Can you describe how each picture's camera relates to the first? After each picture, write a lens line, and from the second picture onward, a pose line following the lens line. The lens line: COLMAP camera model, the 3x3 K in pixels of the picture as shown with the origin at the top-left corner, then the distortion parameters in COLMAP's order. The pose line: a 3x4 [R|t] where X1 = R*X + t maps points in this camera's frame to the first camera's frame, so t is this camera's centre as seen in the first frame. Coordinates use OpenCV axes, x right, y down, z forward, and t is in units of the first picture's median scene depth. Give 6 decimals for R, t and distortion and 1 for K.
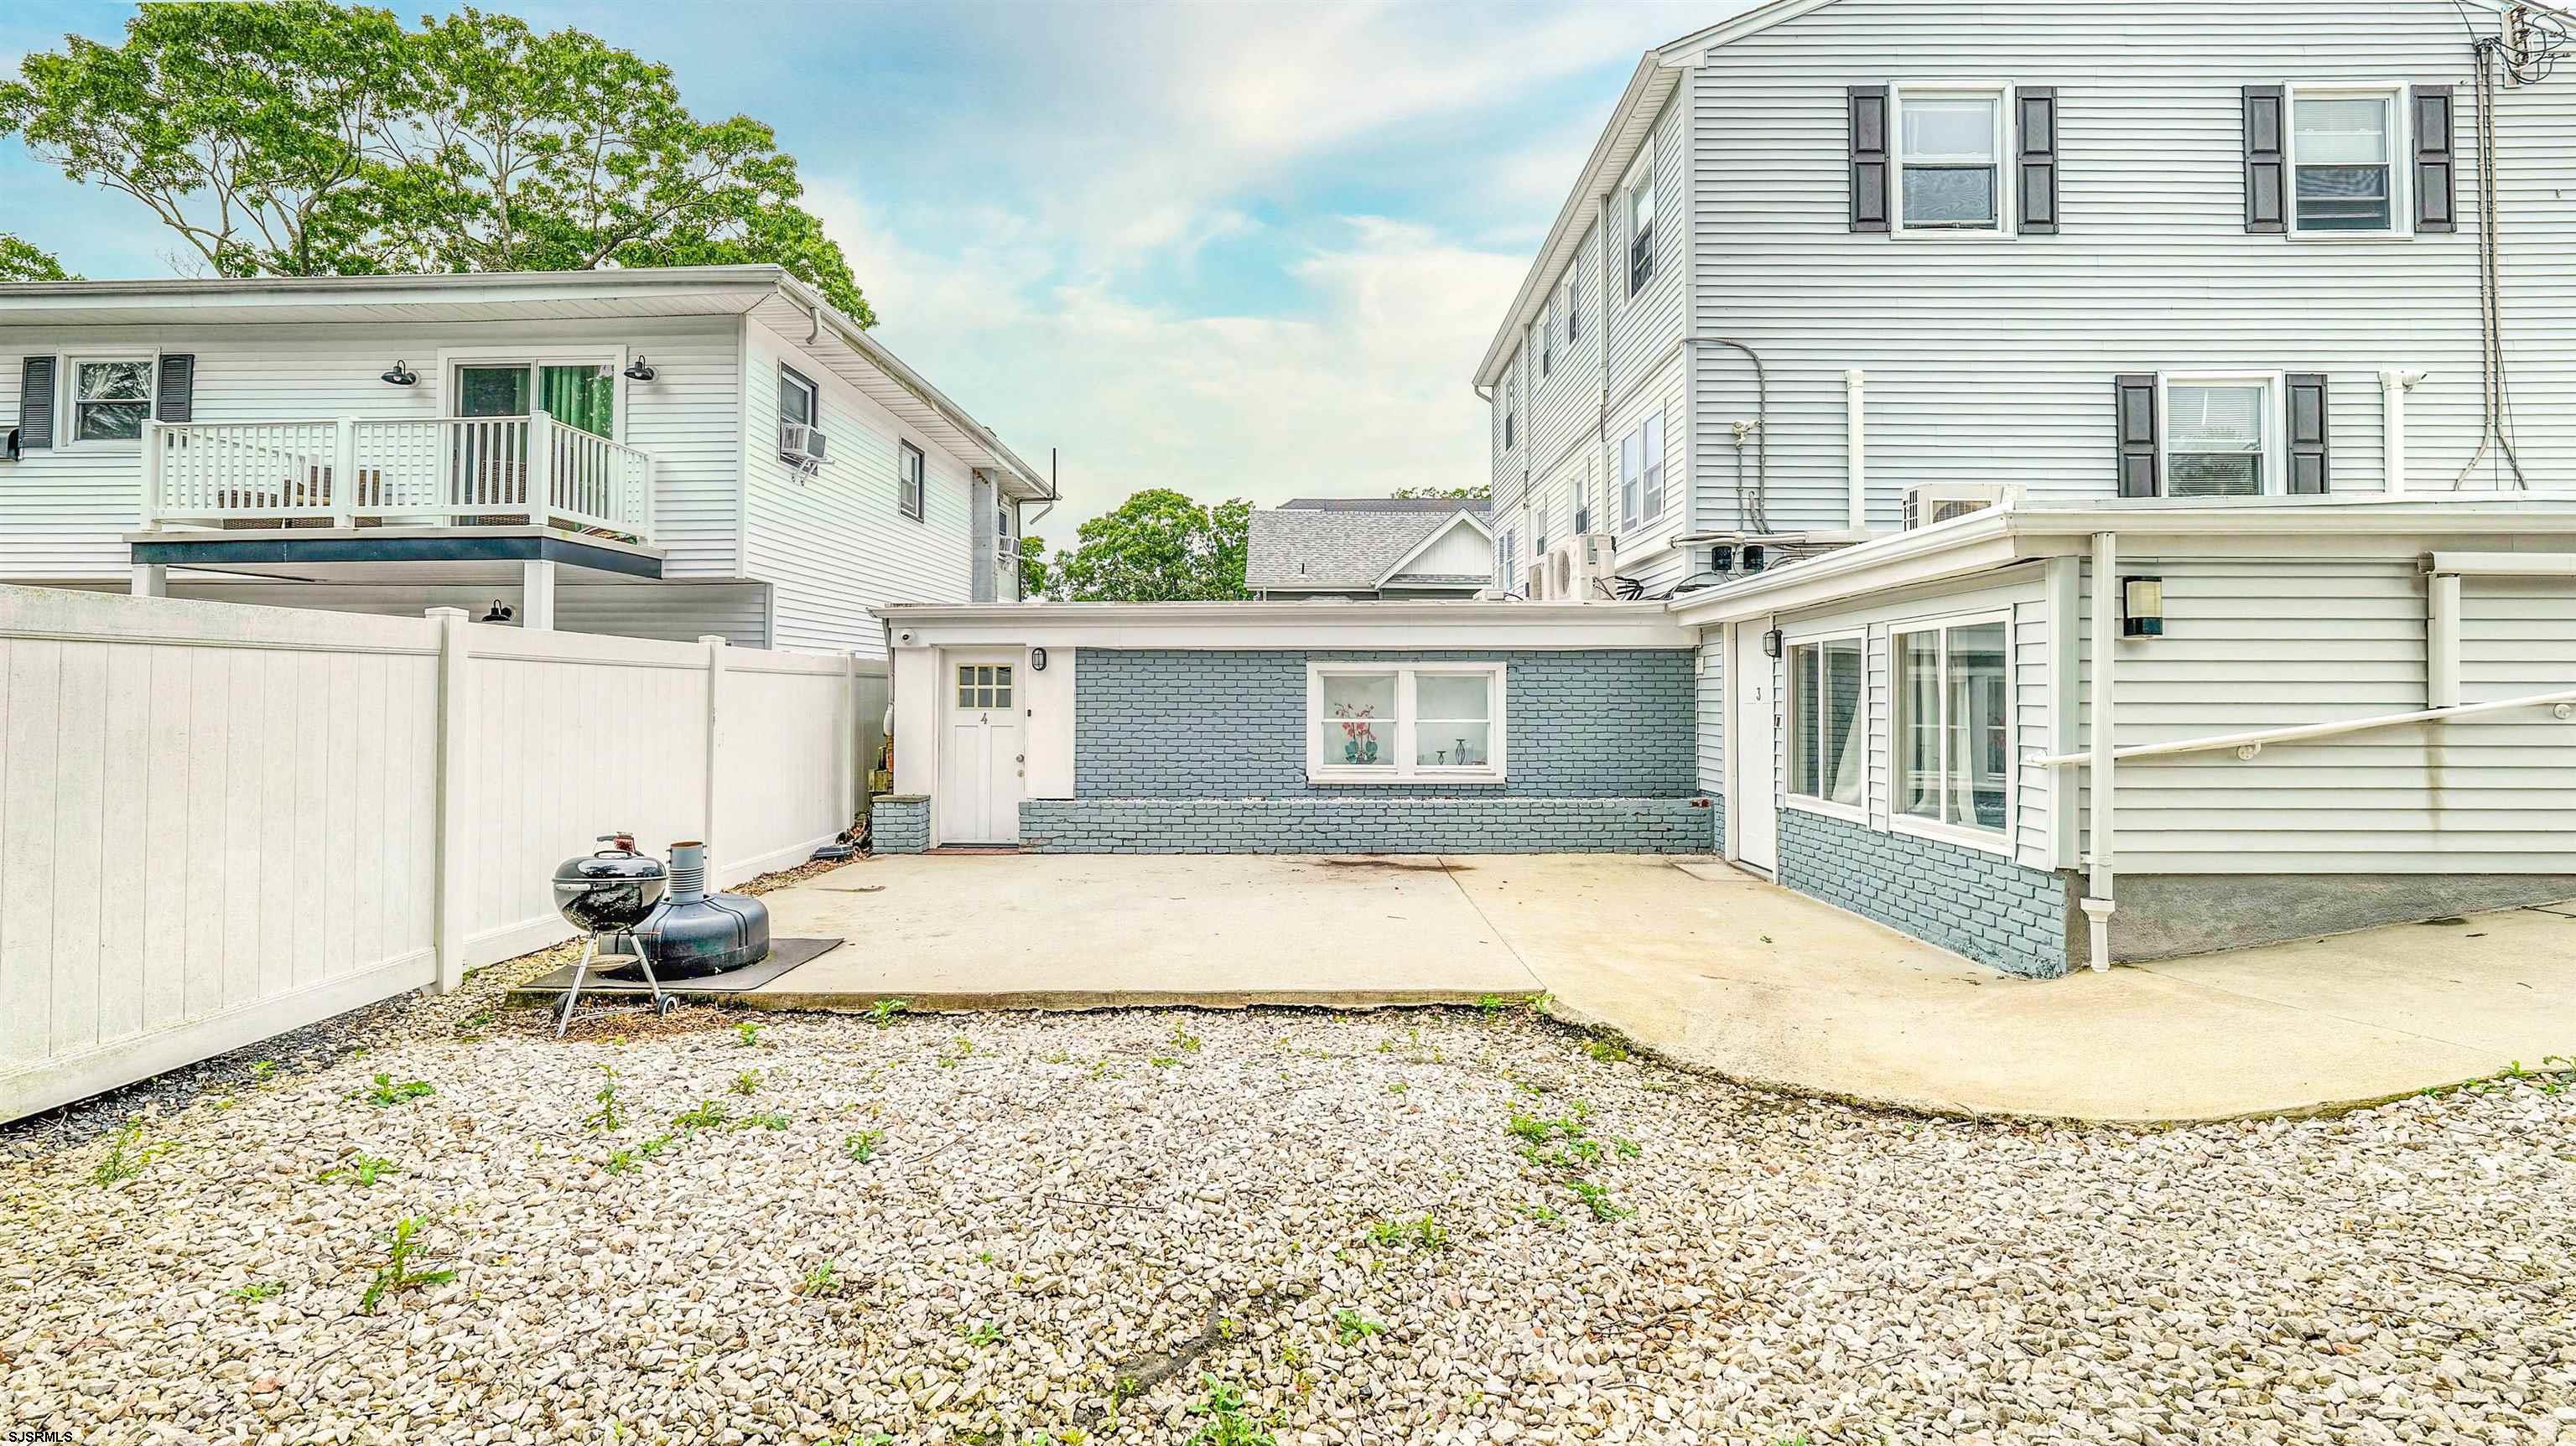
lens RADIAL K [[1076.7, 0, 1281.3], [0, 1076.7, 683.6], [0, 0, 1]] dist [-0.021982, -0.000164]
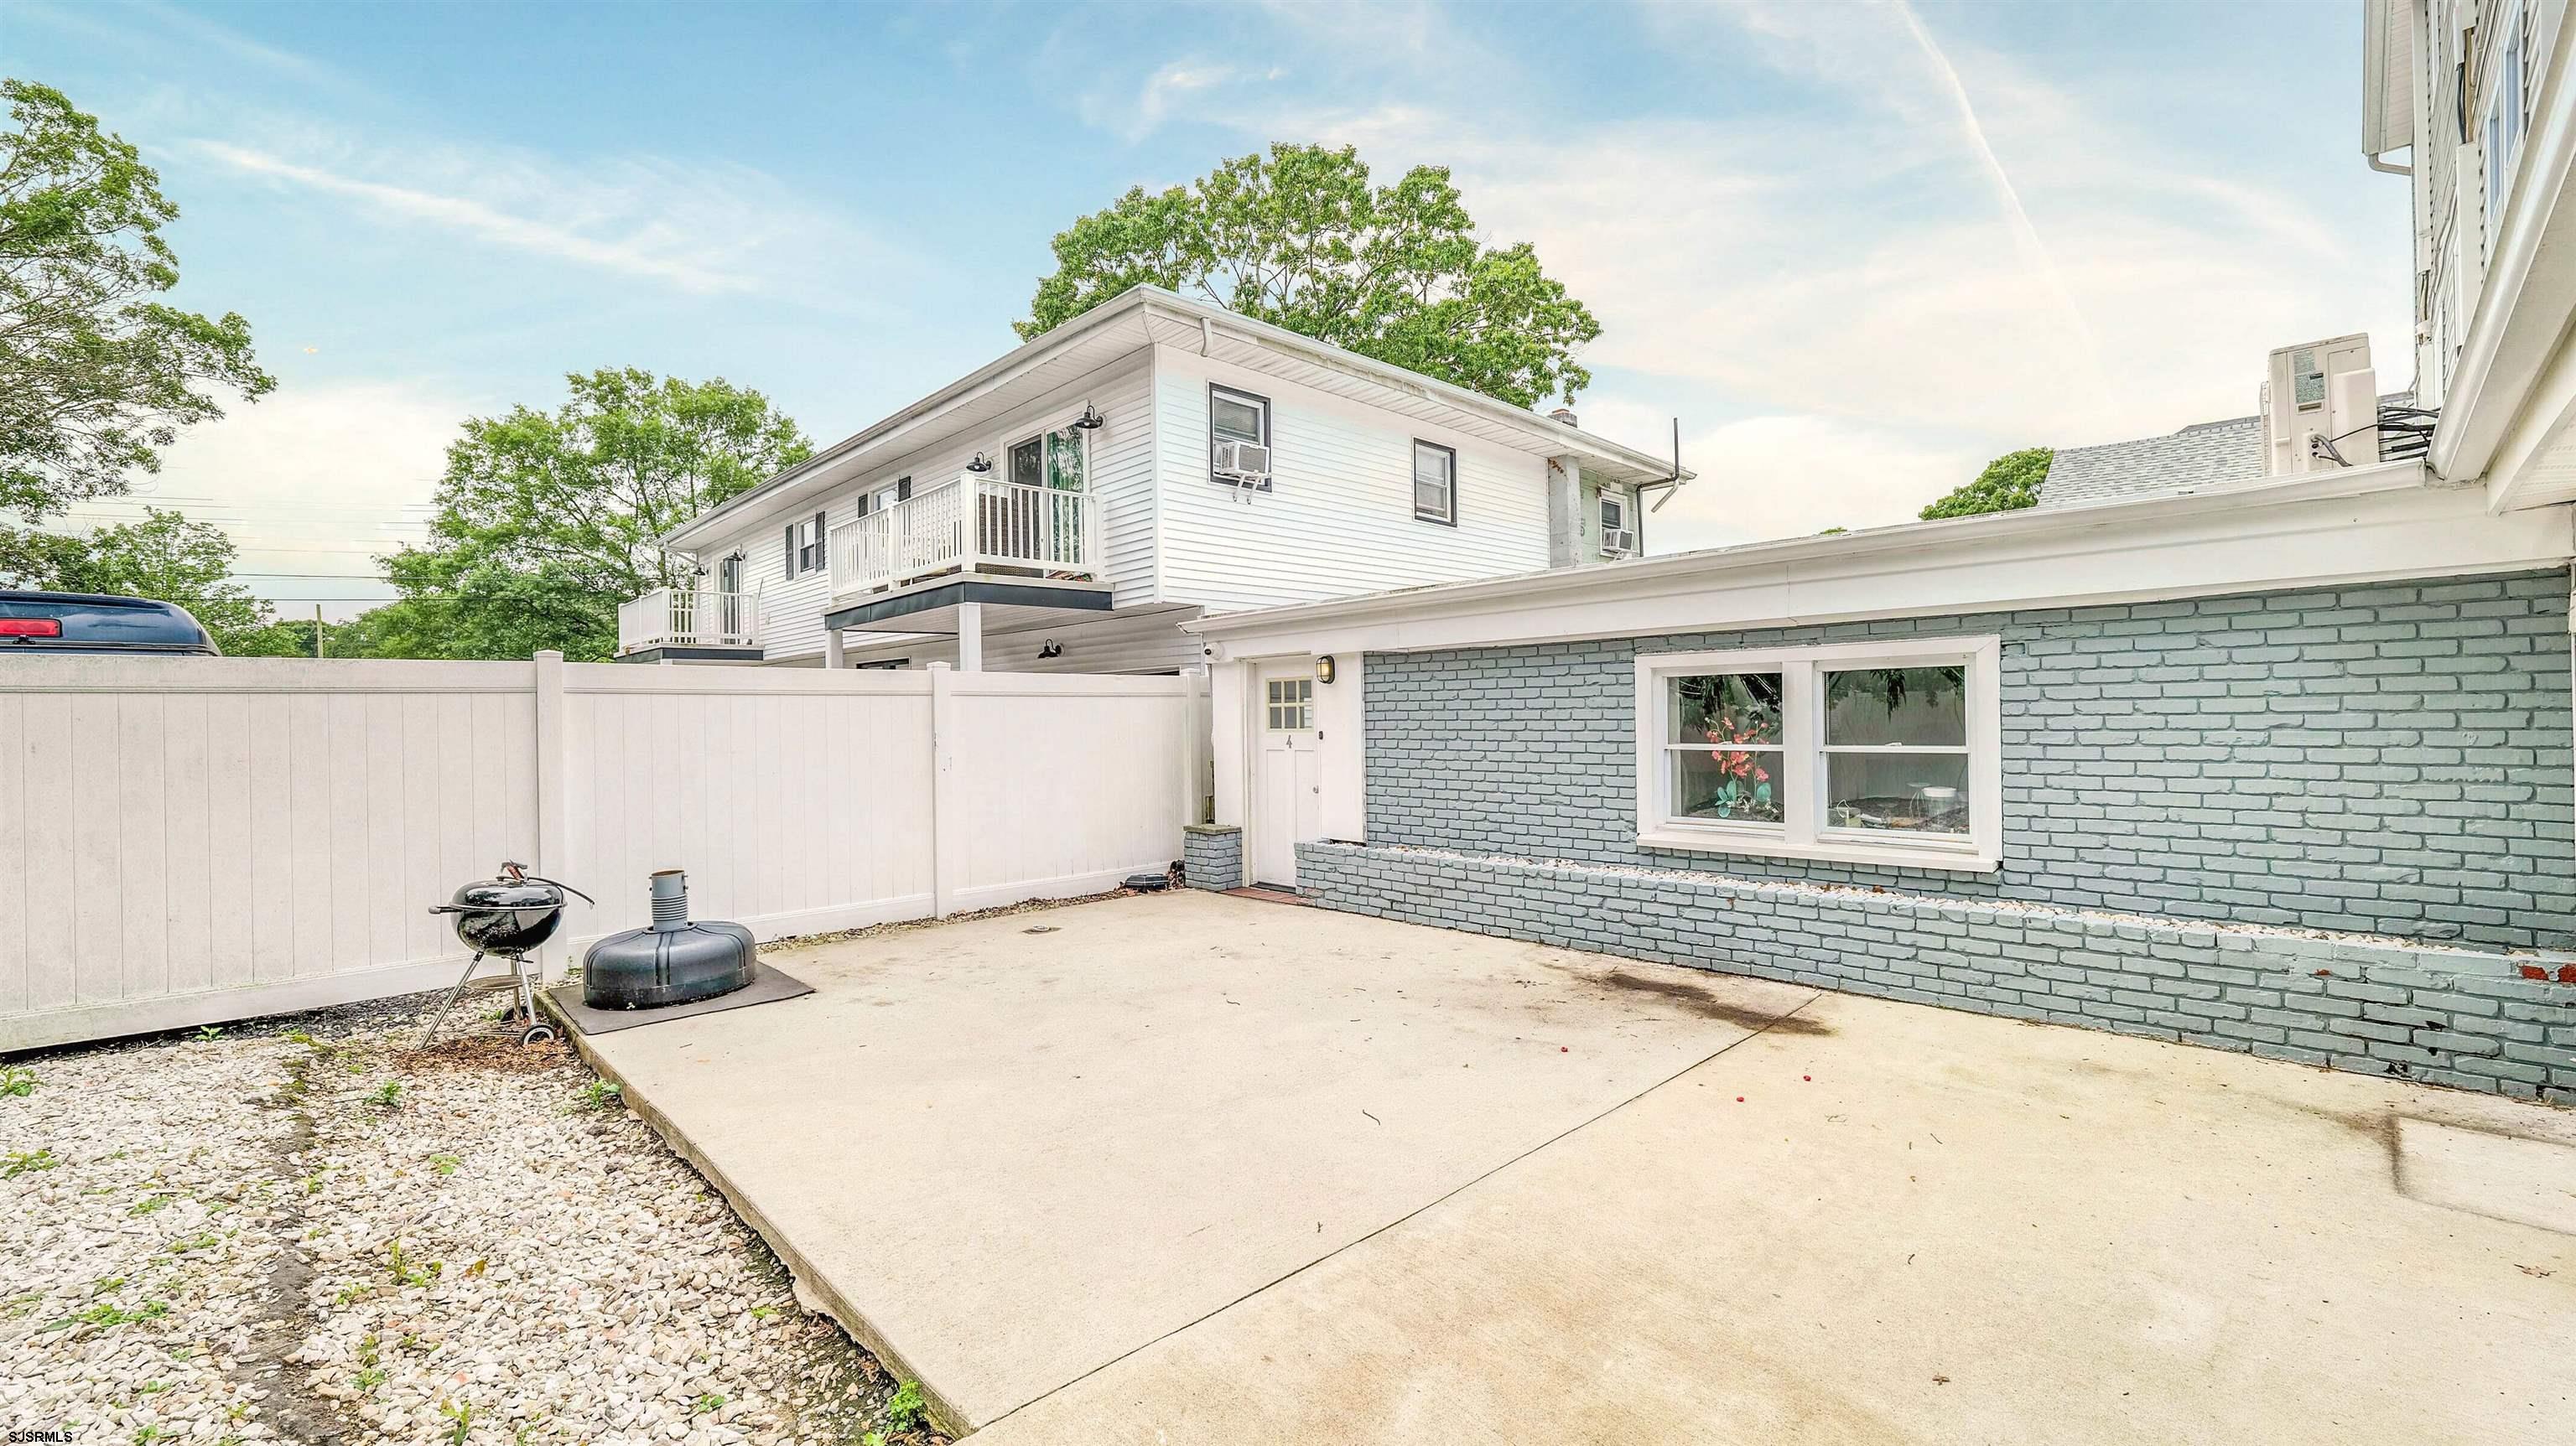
lens RADIAL K [[1045.3, 0, 1277.2], [0, 1045.3, 717.5], [0, 0, 1]] dist [-0.014495, -0.000164]
pose [[0.712210, -0.012475, -0.701856, 0.306825], [0.025350, 0.999647, 0.007956, 0.006523], [0.701509, -0.023458, 0.712275, 0.404658]]
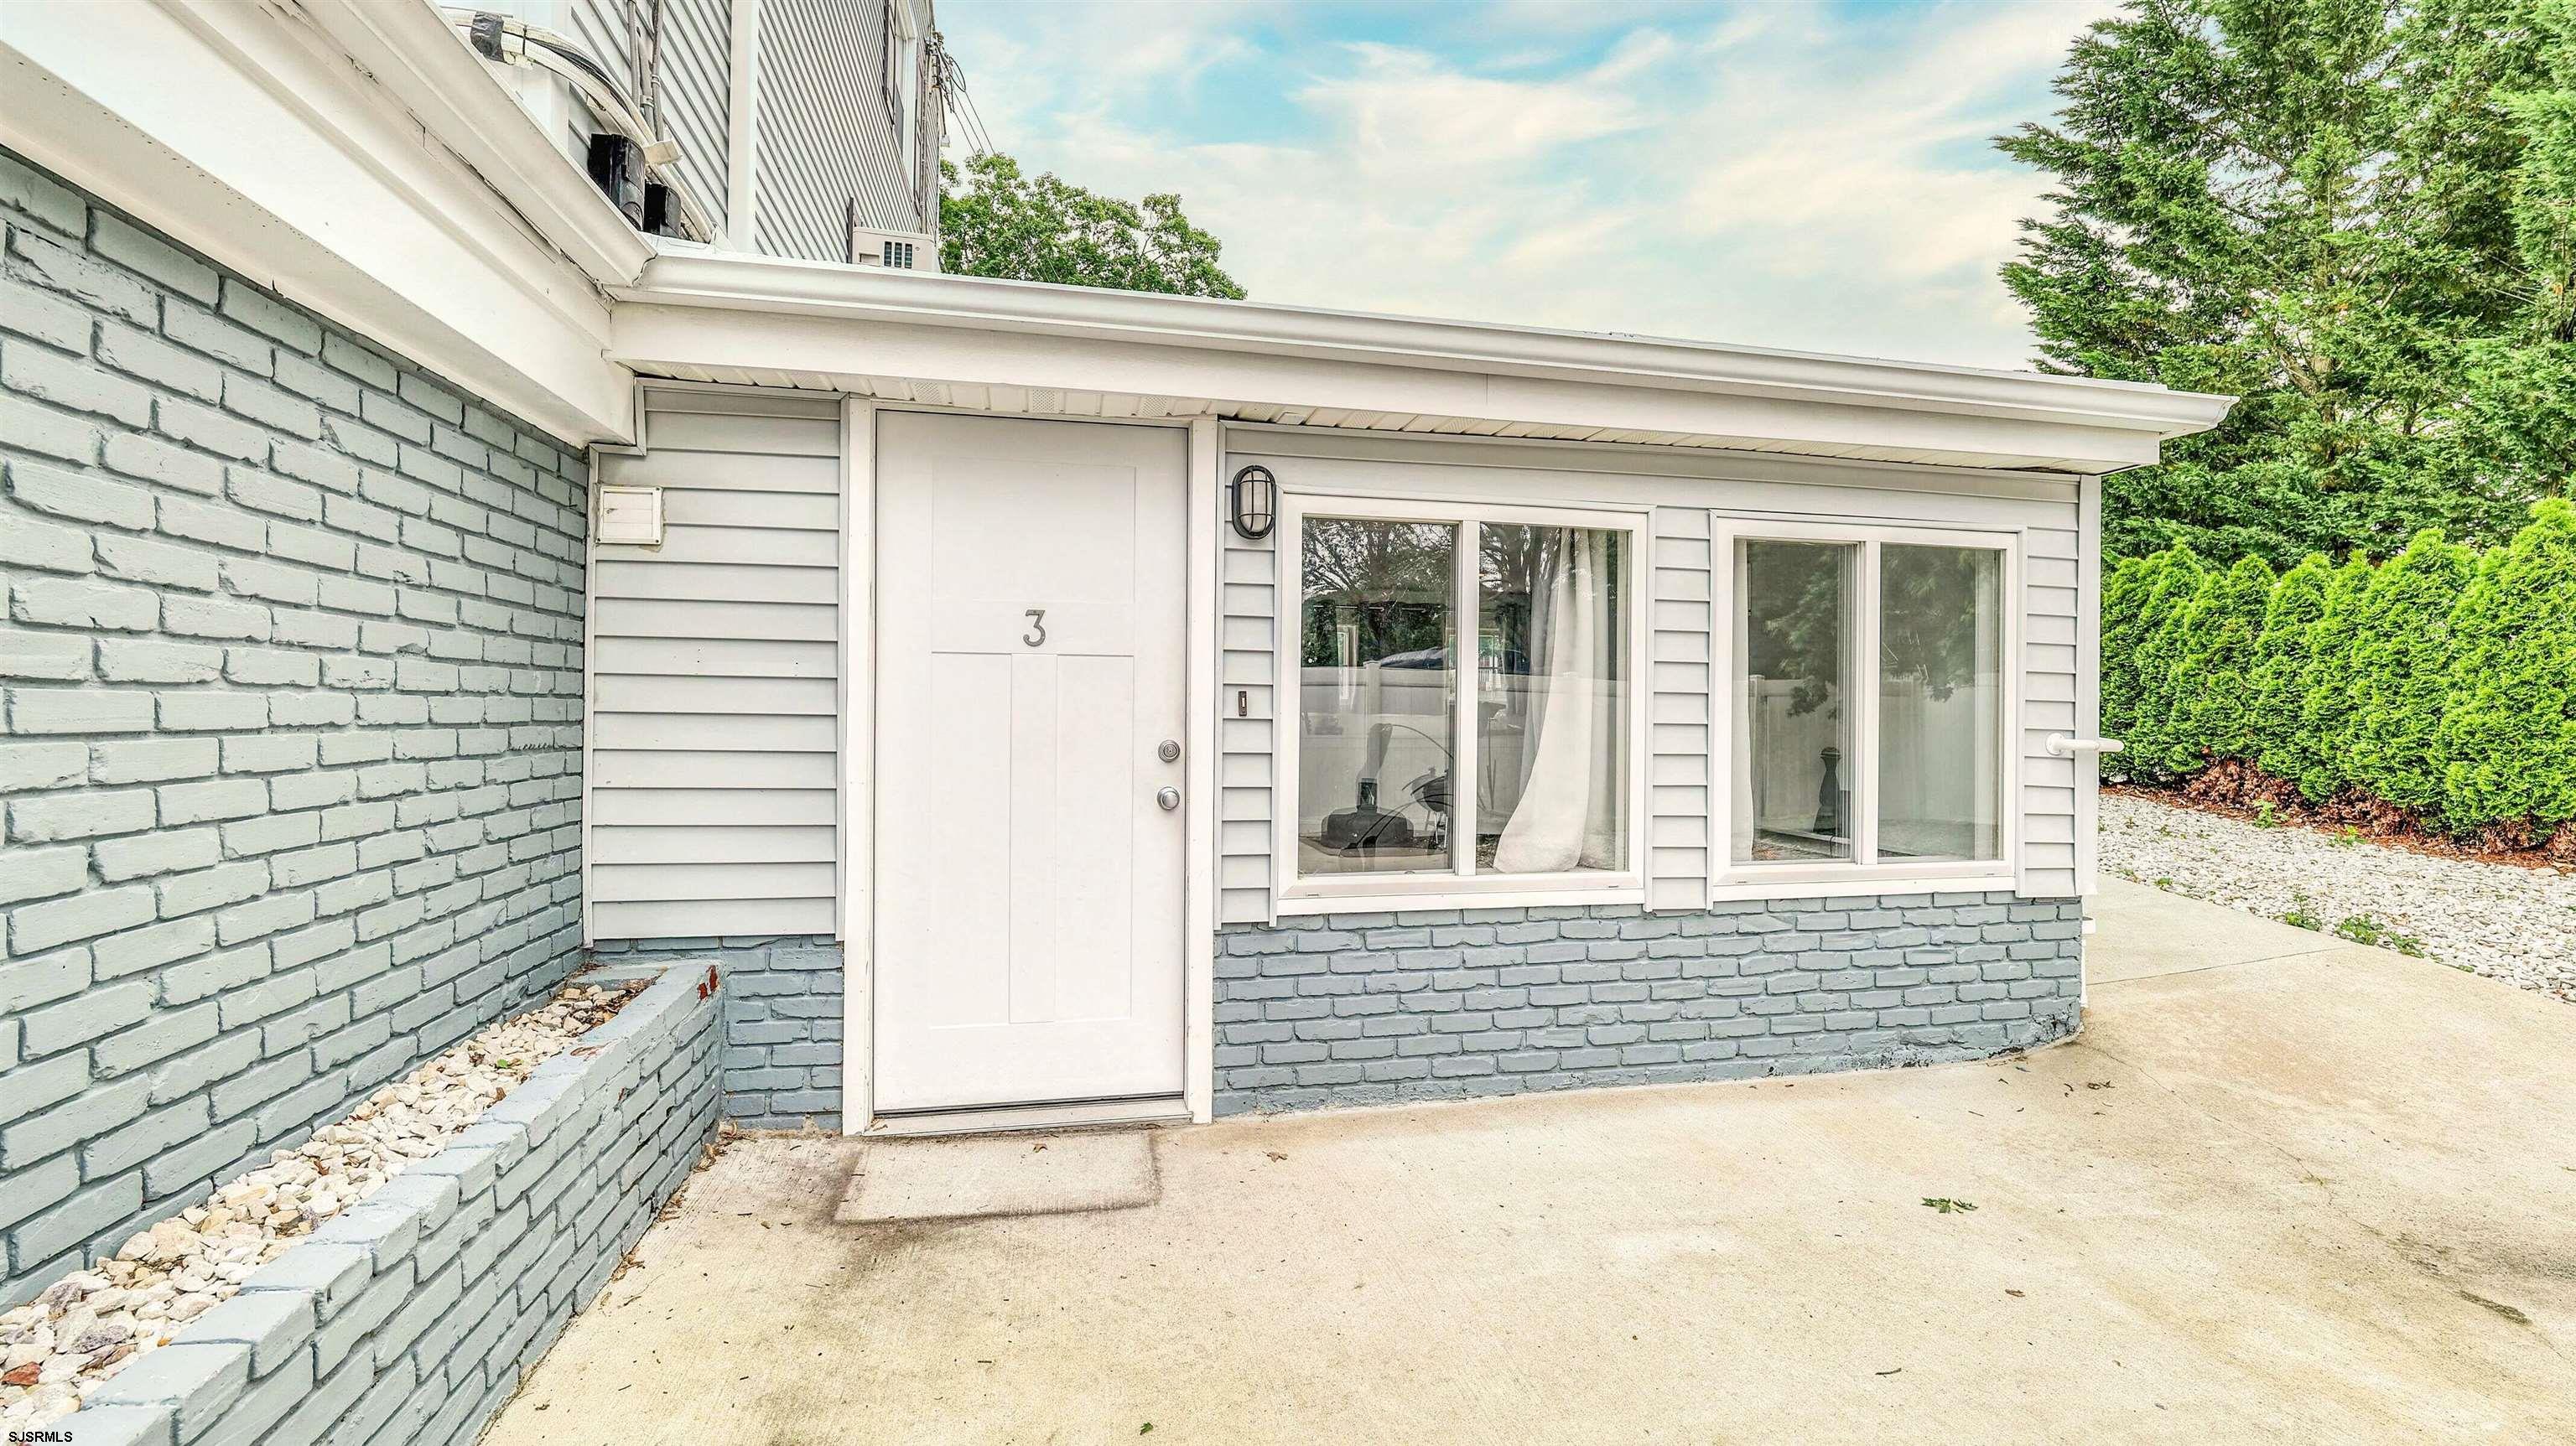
lens RADIAL K [[1045.3, 0, 1277.2], [0, 1045.3, 717.5], [0, 0, 1]] dist [-0.014495, -0.000164]
pose [[-0.235882, -0.008294, 0.971746, 0.072895], [-0.025547, 0.999671, 0.002331, 0.031817], [-0.971446, -0.024275, -0.236017, 0.868978]]
